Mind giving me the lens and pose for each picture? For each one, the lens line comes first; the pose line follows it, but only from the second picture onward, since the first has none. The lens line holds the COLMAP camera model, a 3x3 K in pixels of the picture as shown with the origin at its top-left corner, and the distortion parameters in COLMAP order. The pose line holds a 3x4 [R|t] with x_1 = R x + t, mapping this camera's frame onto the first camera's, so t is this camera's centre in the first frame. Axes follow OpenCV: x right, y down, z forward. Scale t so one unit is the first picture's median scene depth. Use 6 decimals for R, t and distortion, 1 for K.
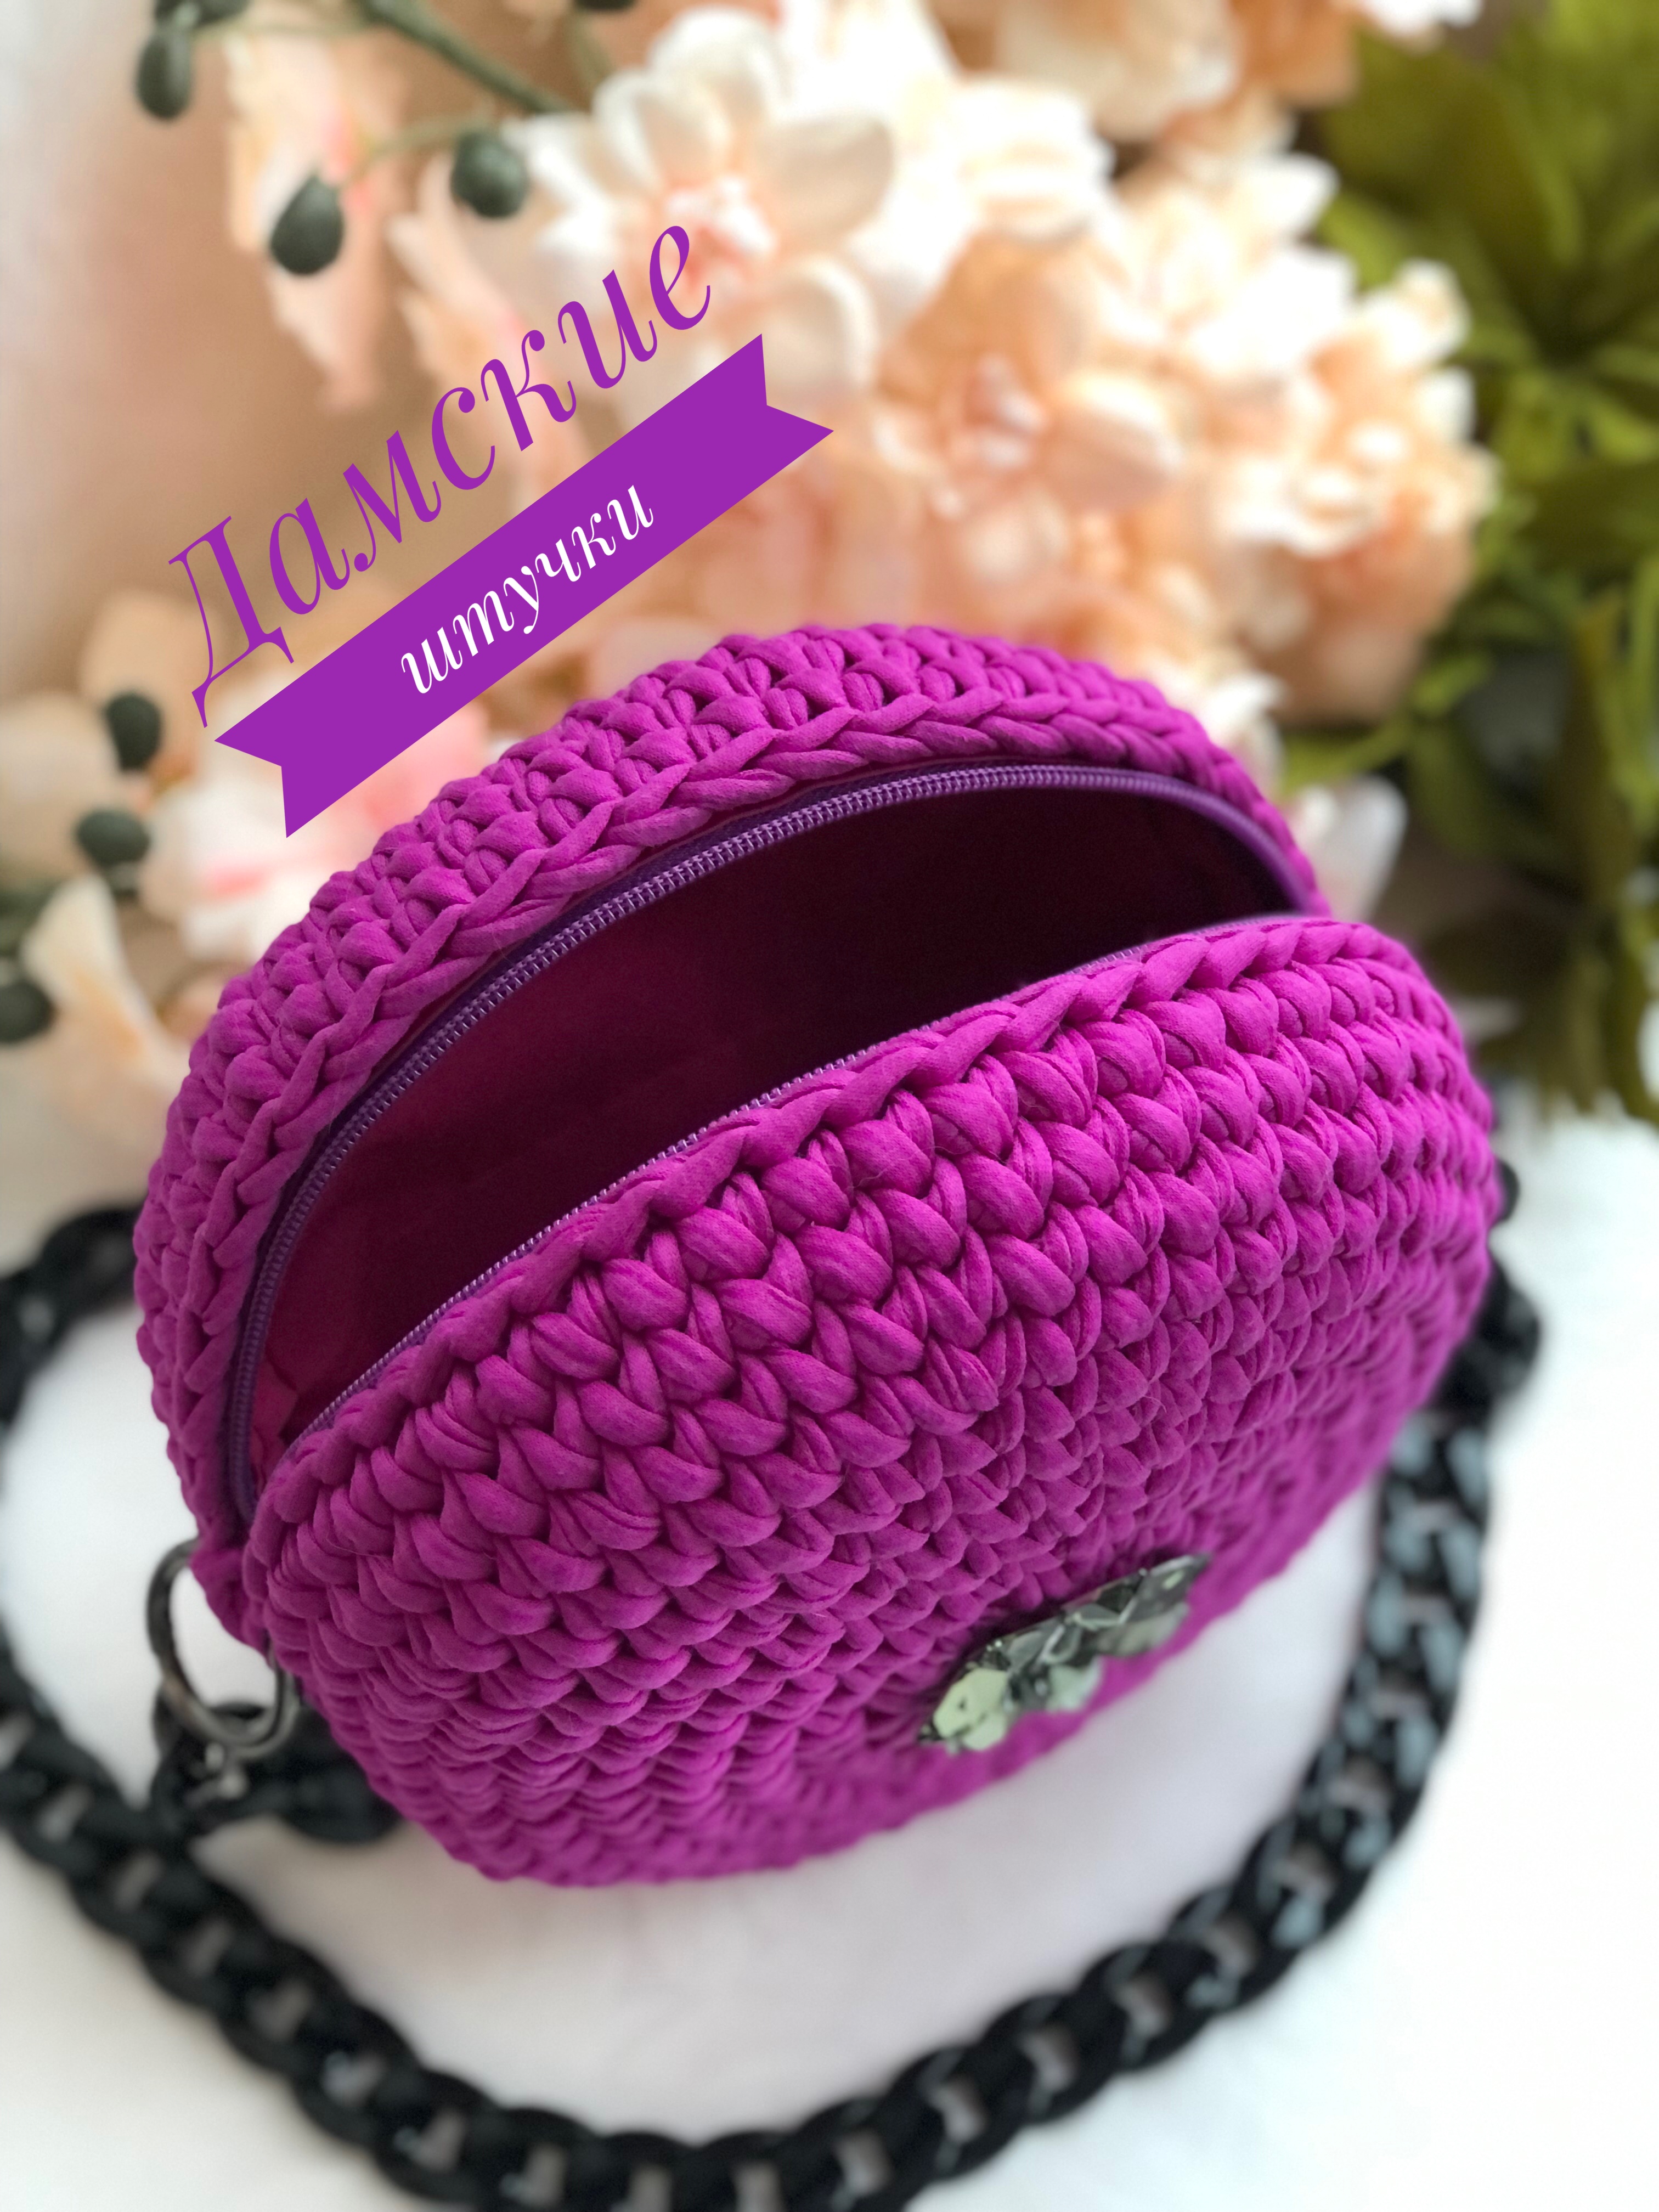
lens RADIAL K [[3799.1, 0, 829.5], [0, 3799.1, 1106.0], [0, 0, 1]] dist [0.019750, -0.252767]
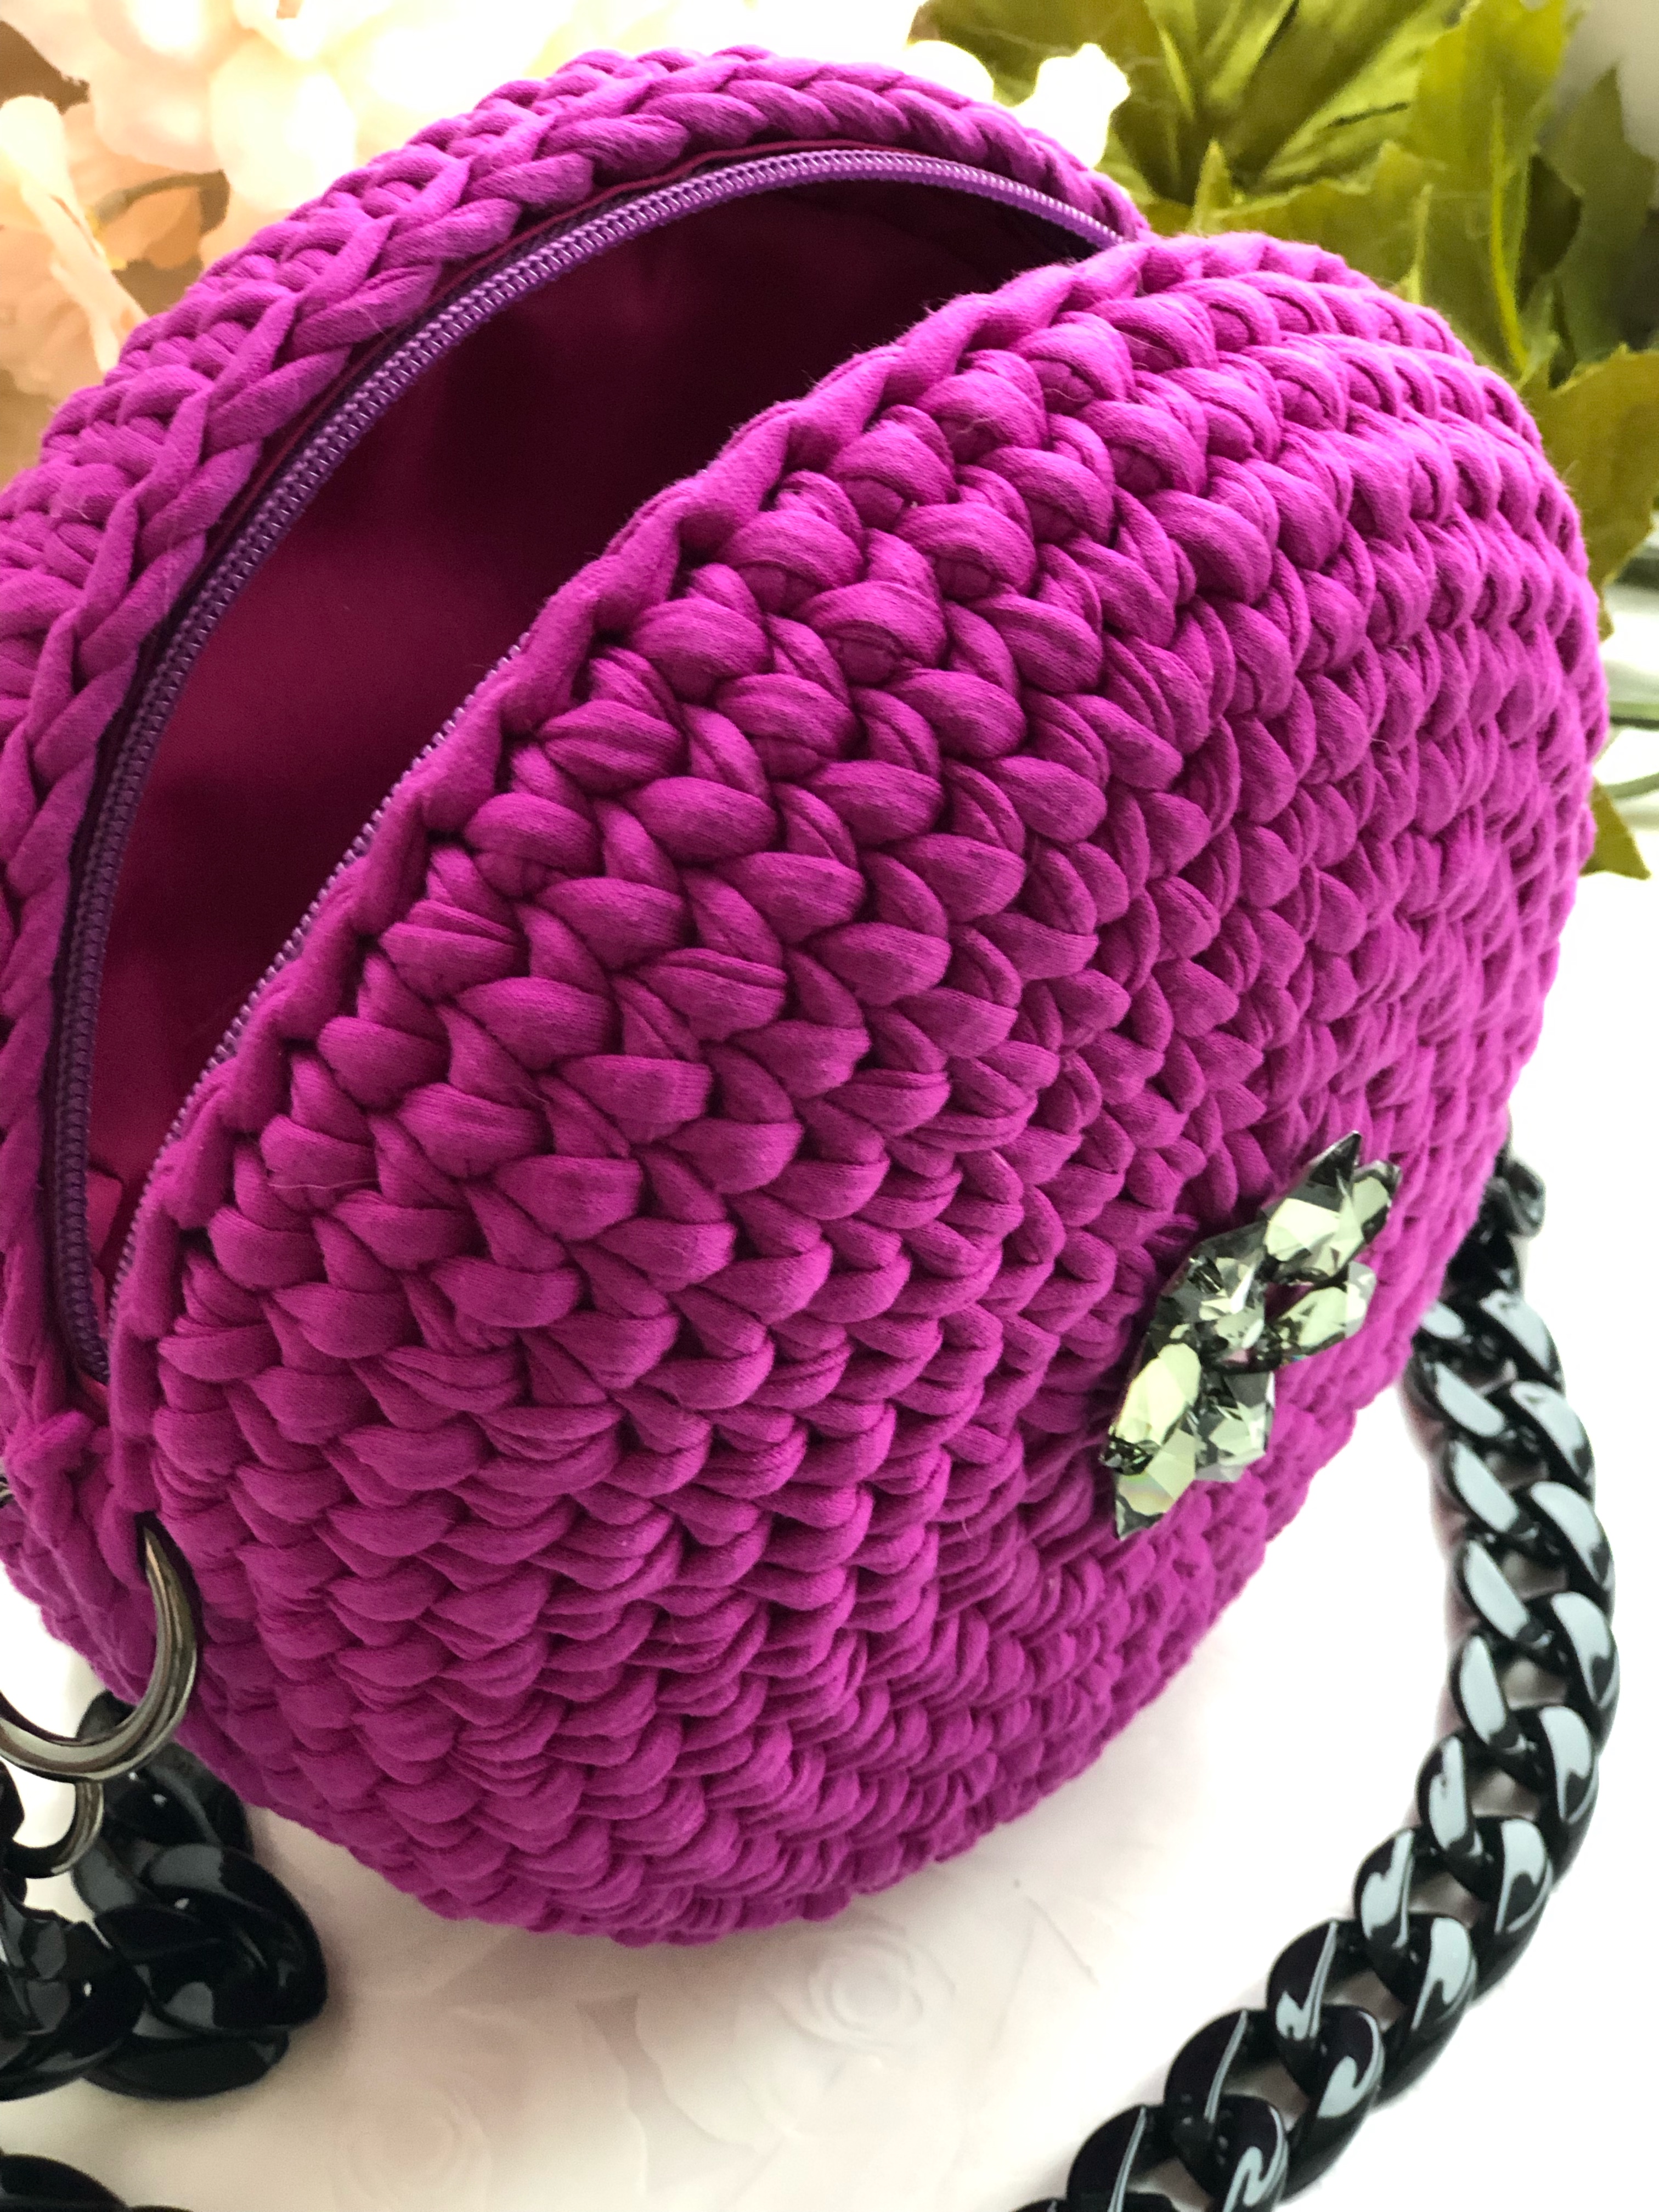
lens RADIAL K [[3799.1, 0, 829.5], [0, 3799.1, 1106.0], [0, 0, 1]] dist [0.019750, -0.252767]
pose [[0.954042, -0.169001, 0.247471, -0.209622], [0.237220, 0.930511, -0.279062, 0.323067], [-0.183113, 0.324942, 0.927837, 0.373472]]
